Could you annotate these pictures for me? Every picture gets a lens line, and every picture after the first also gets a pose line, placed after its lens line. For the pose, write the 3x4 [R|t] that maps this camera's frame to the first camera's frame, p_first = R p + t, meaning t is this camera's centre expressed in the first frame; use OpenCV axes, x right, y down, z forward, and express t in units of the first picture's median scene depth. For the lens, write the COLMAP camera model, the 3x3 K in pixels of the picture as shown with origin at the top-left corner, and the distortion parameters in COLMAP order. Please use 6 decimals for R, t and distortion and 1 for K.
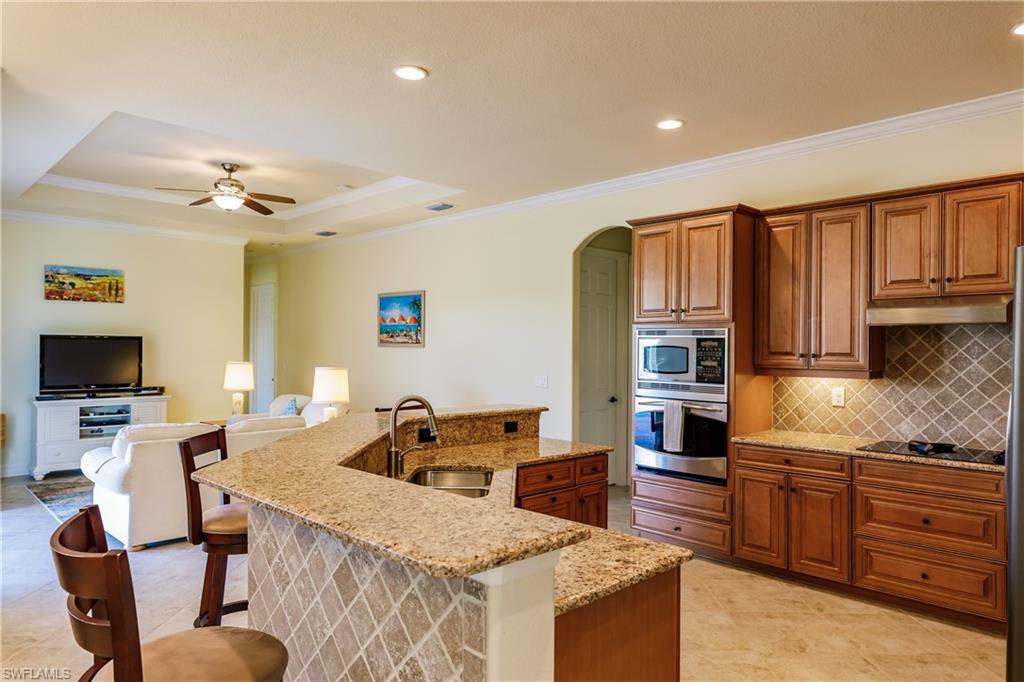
lens RADIAL K [[654.0, 0, 514.5], [0, 654.0, 344.2], [0, 0, 1]] dist [0.000532, 0.000151]
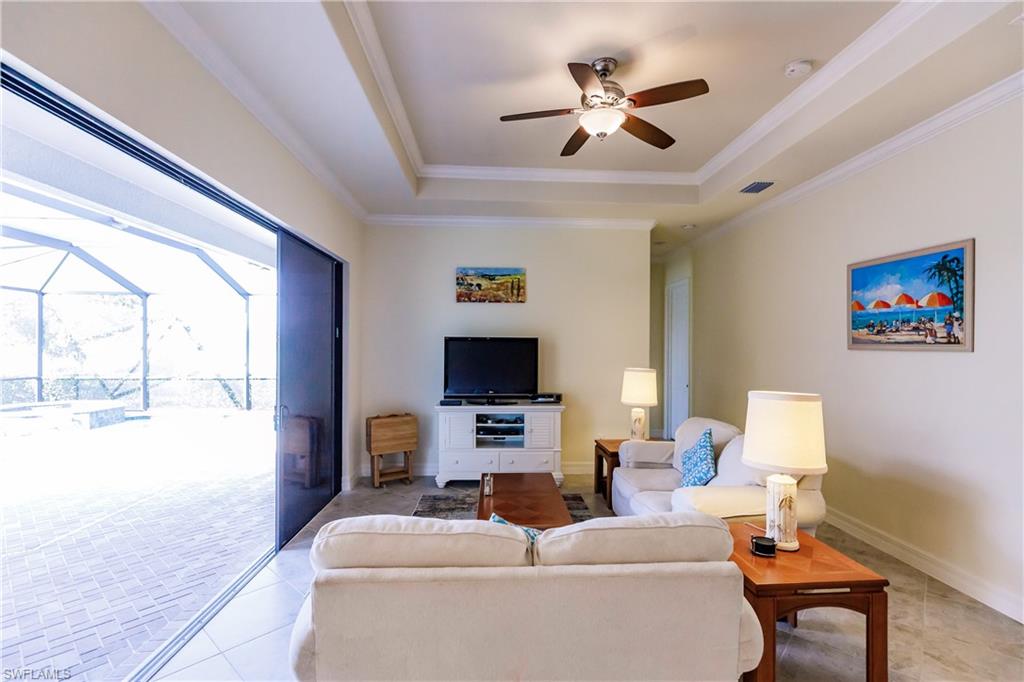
lens RADIAL K [[479.2, 0, 519.4], [0, 479.2, 344.9], [0, 0, 1]] dist [0.001574, 0.000519]
pose [[0.757466, -0.004402, -0.652860, -0.162768], [0.002461, 0.999989, -0.003887, 0.000311], [0.652870, 0.001337, 0.757469, 0.497758]]
